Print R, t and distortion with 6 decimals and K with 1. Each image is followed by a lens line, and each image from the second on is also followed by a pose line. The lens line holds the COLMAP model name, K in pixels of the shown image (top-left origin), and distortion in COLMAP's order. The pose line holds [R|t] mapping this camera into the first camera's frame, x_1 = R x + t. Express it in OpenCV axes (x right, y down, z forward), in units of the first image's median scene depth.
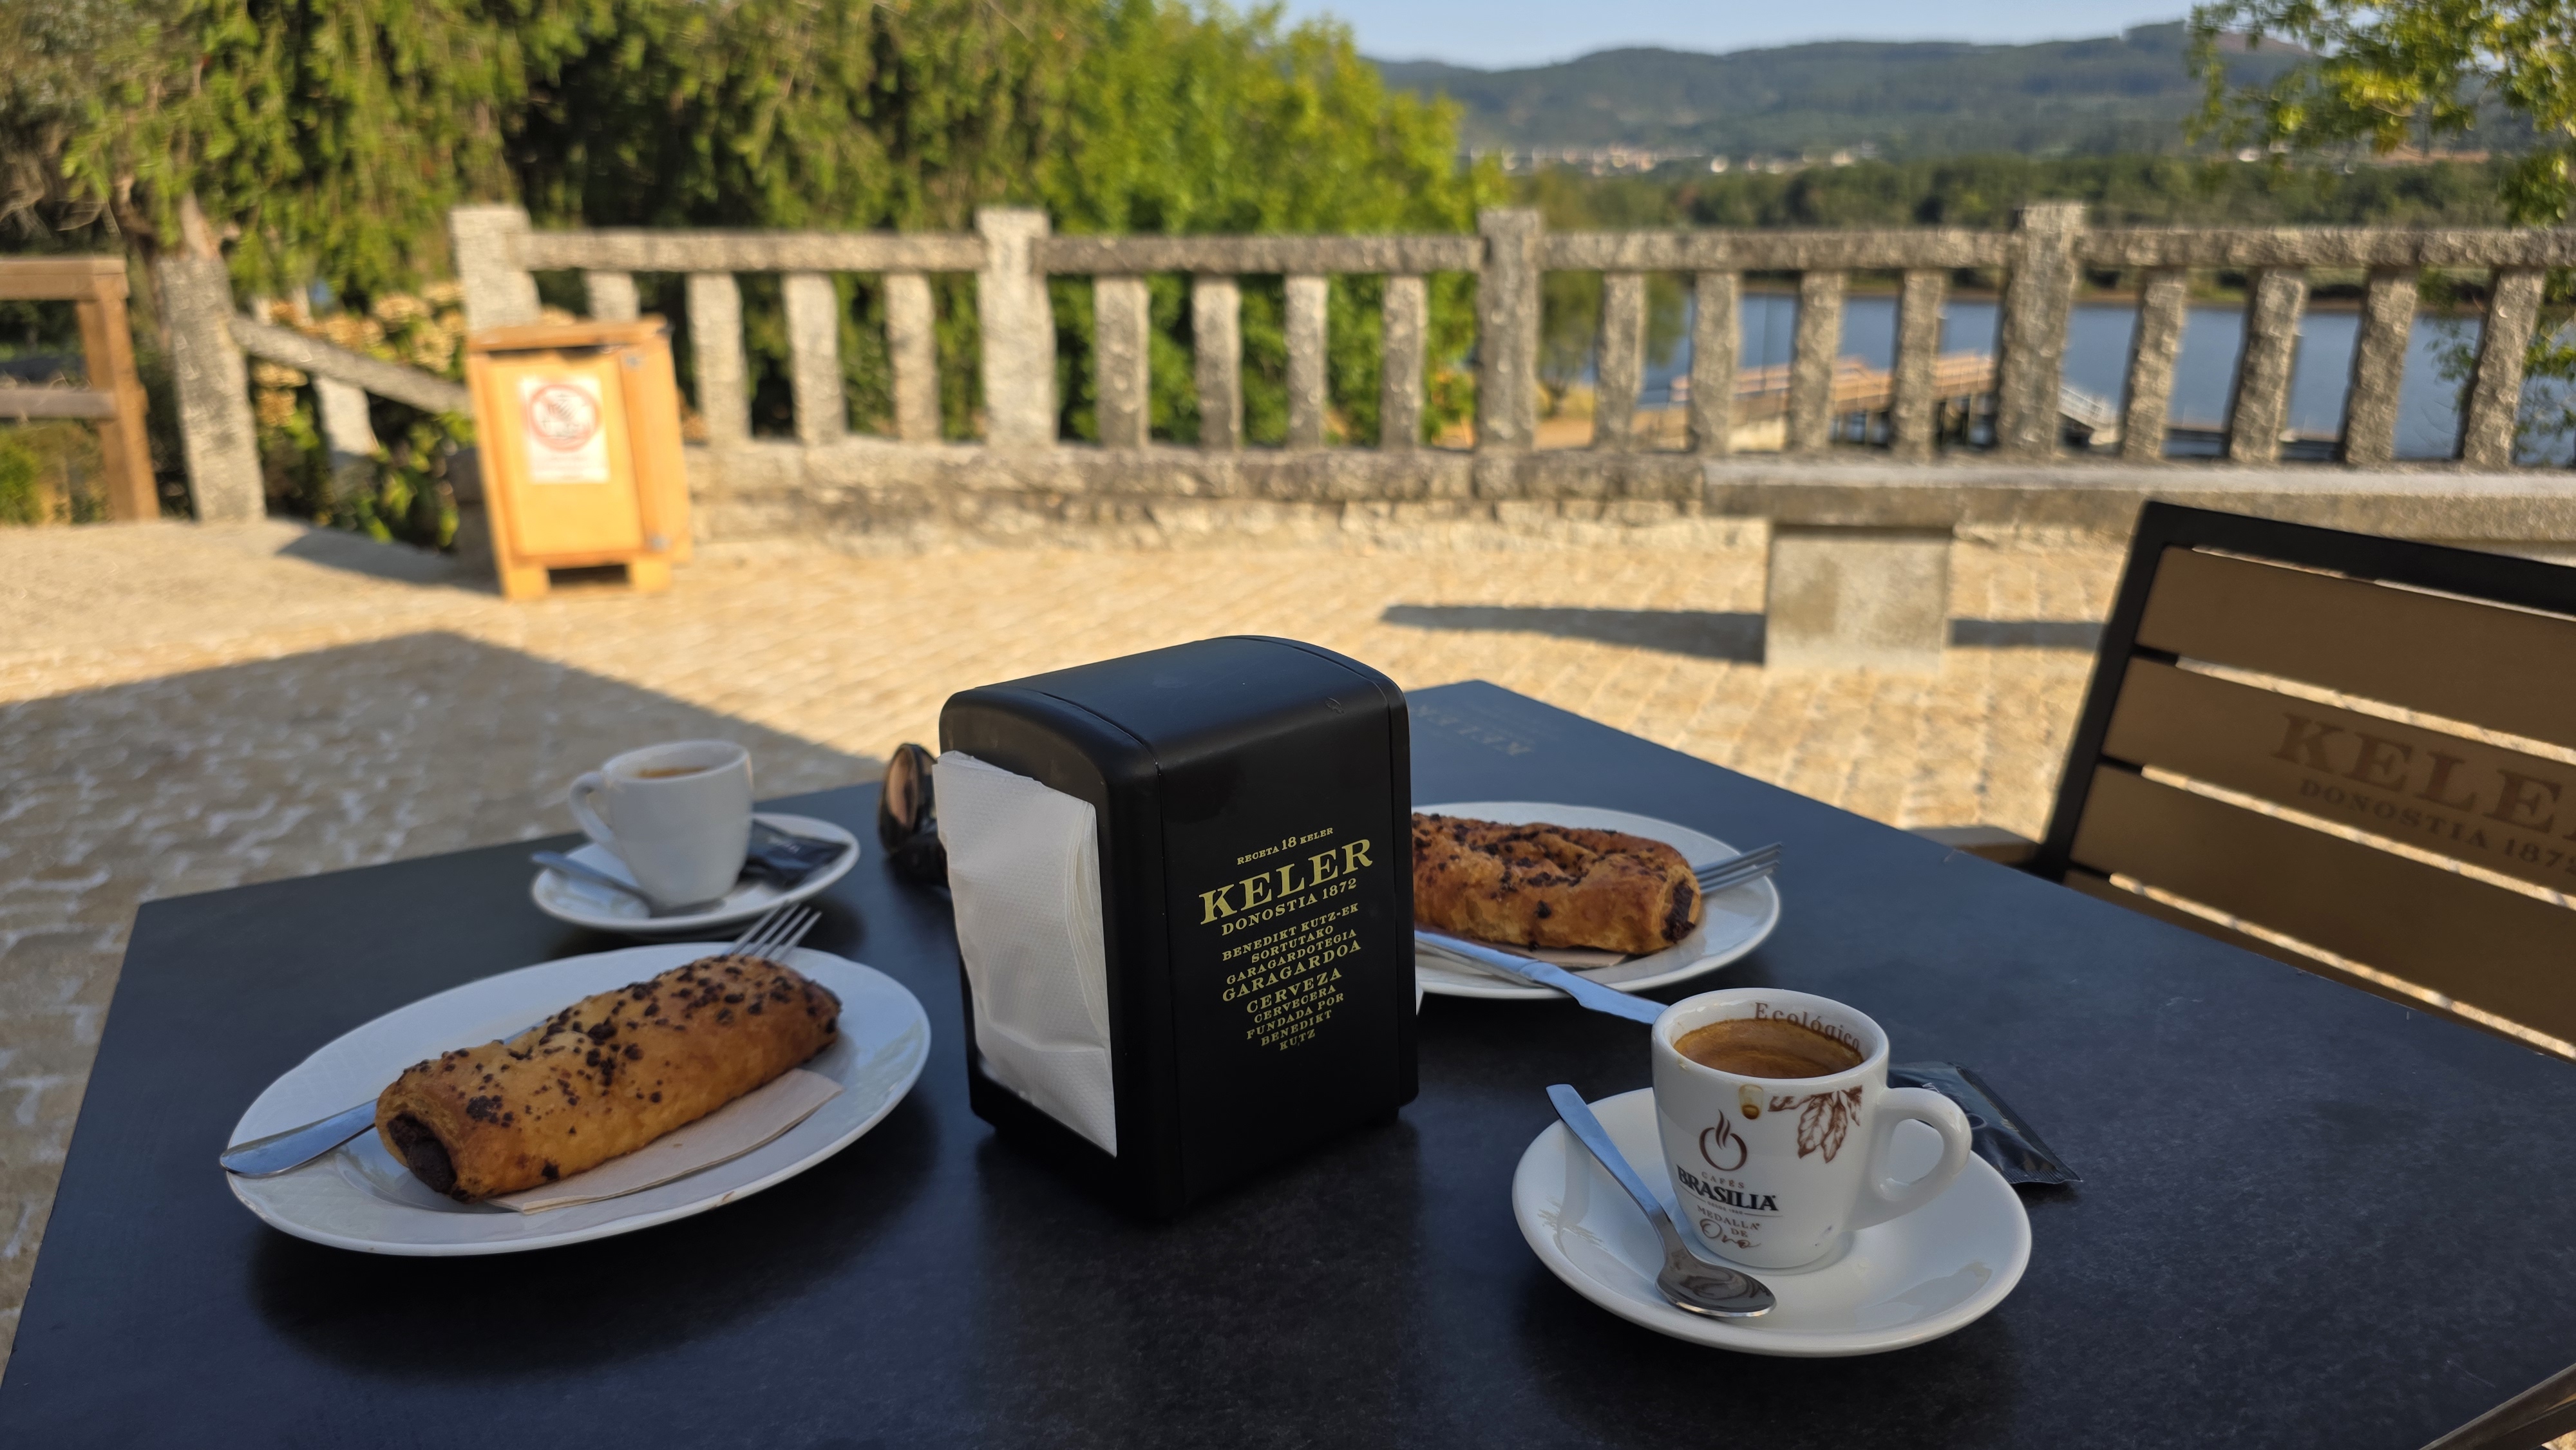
lens RADIAL K [[1691.8, 0, 1276.3], [0, 1691.8, 747.6], [0, 0, 1]] dist [0.007791, -0.020473]
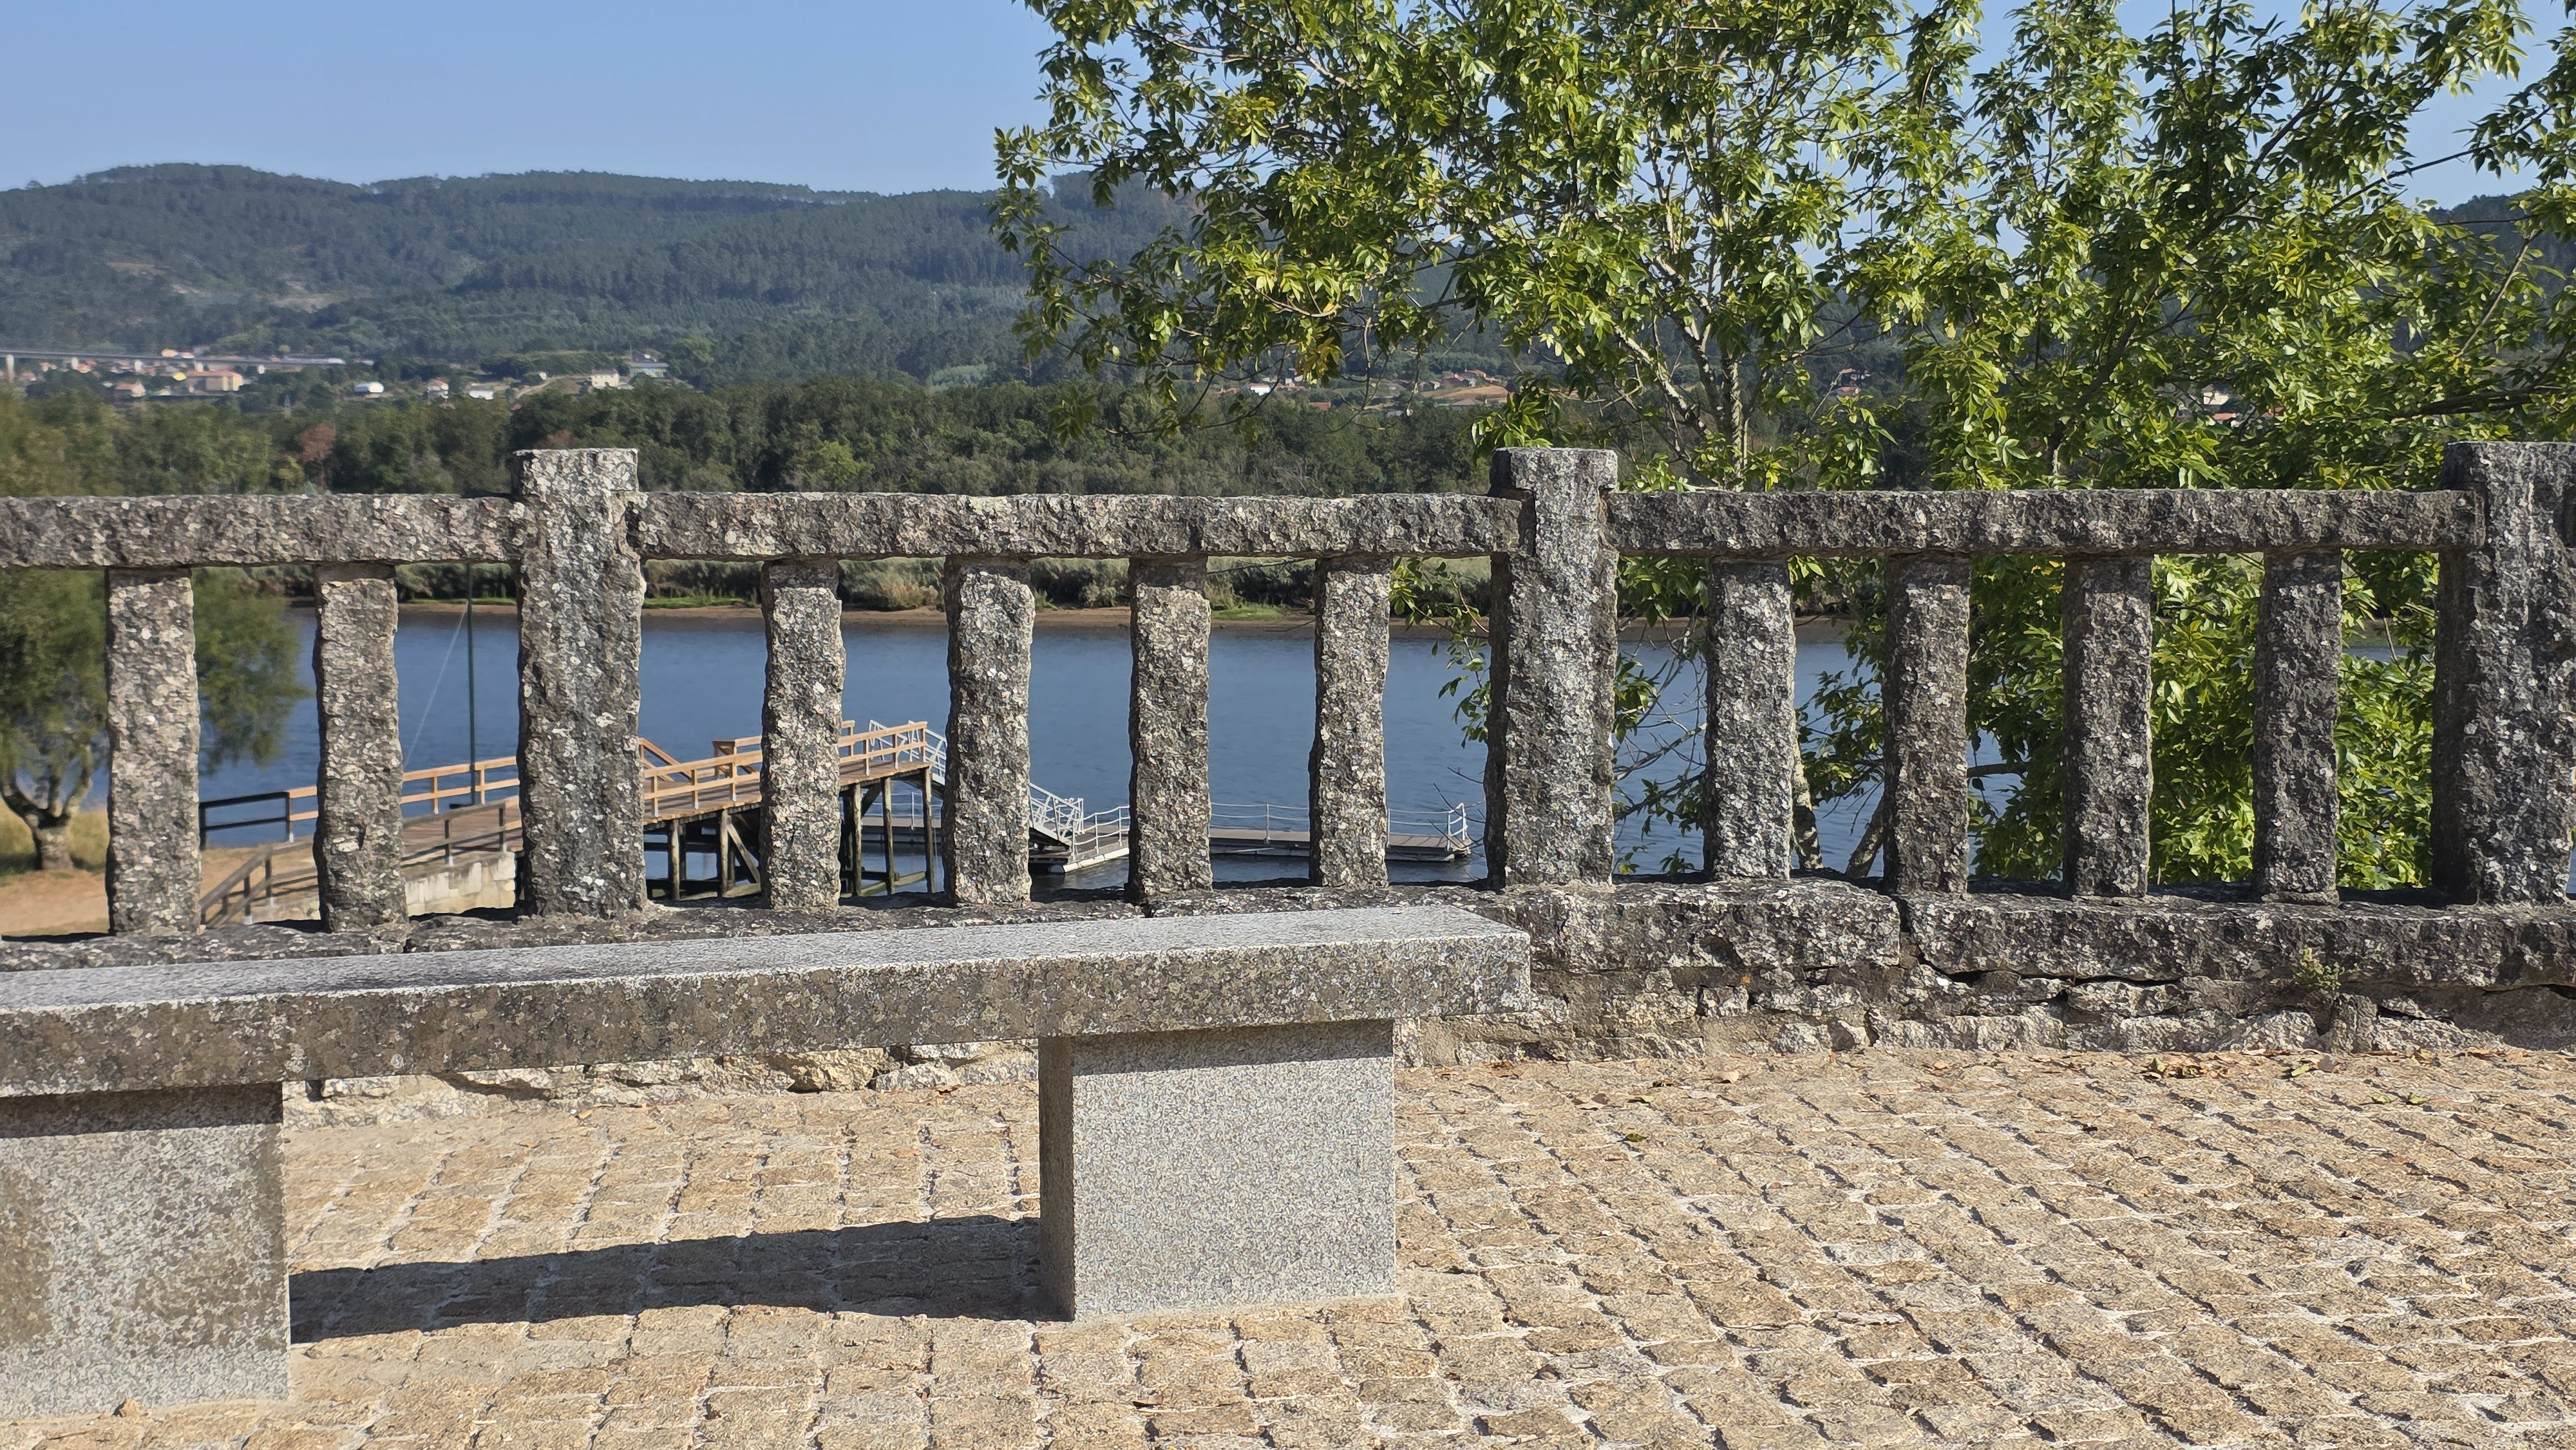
lens RADIAL K [[3352.4, 0, 1300.1], [0, 3352.4, 731.8], [0, 0, 1]] dist [0.082797, 0.000000]
pose [[0.873695, -0.030277, 0.485530, 0.054893], [0.139824, 0.971576, -0.191022, -0.001342], [-0.465946, 0.234784, 0.853095, 0.007936]]
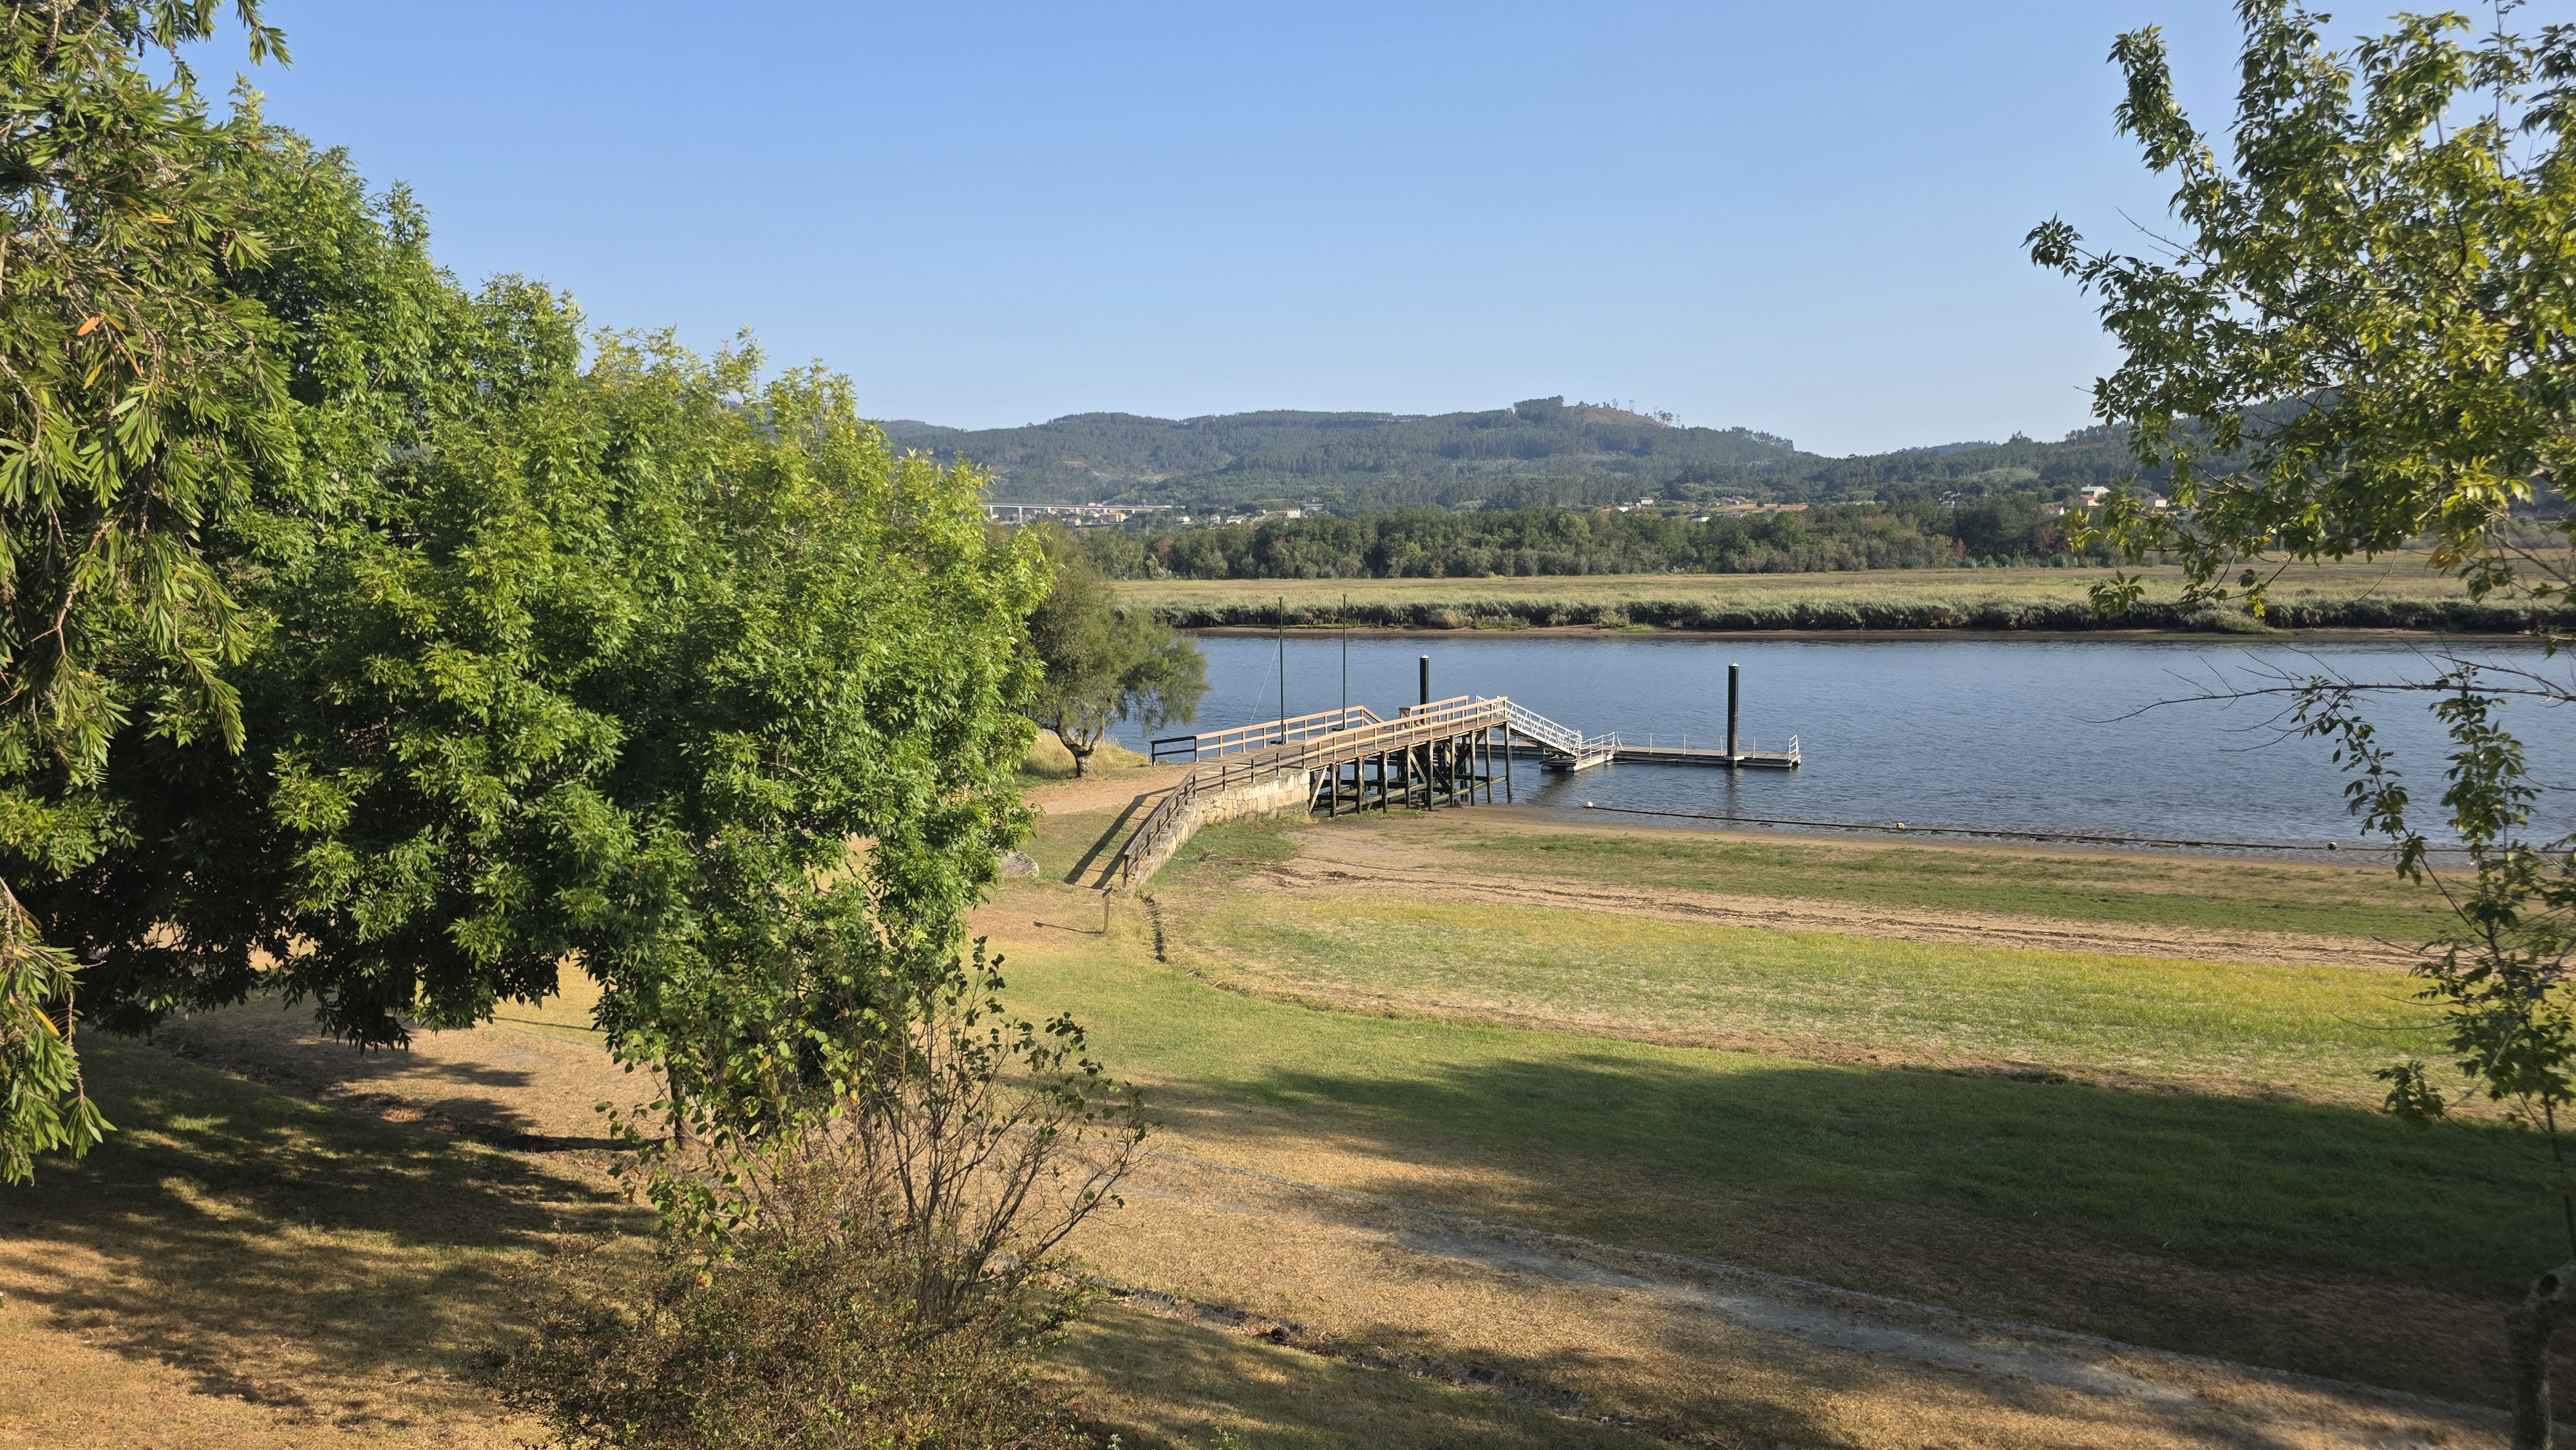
lens RADIAL K [[1691.8, 0, 1299.2], [0, 1691.8, 734.3], [0, 0, 1]] dist [0.007791, -0.020473]
pose [[0.952404, -0.039612, 0.302254, -0.002831], [0.100036, 0.977226, -0.187143, -0.120088], [-0.287957, 0.208472, 0.934676, 0.294572]]
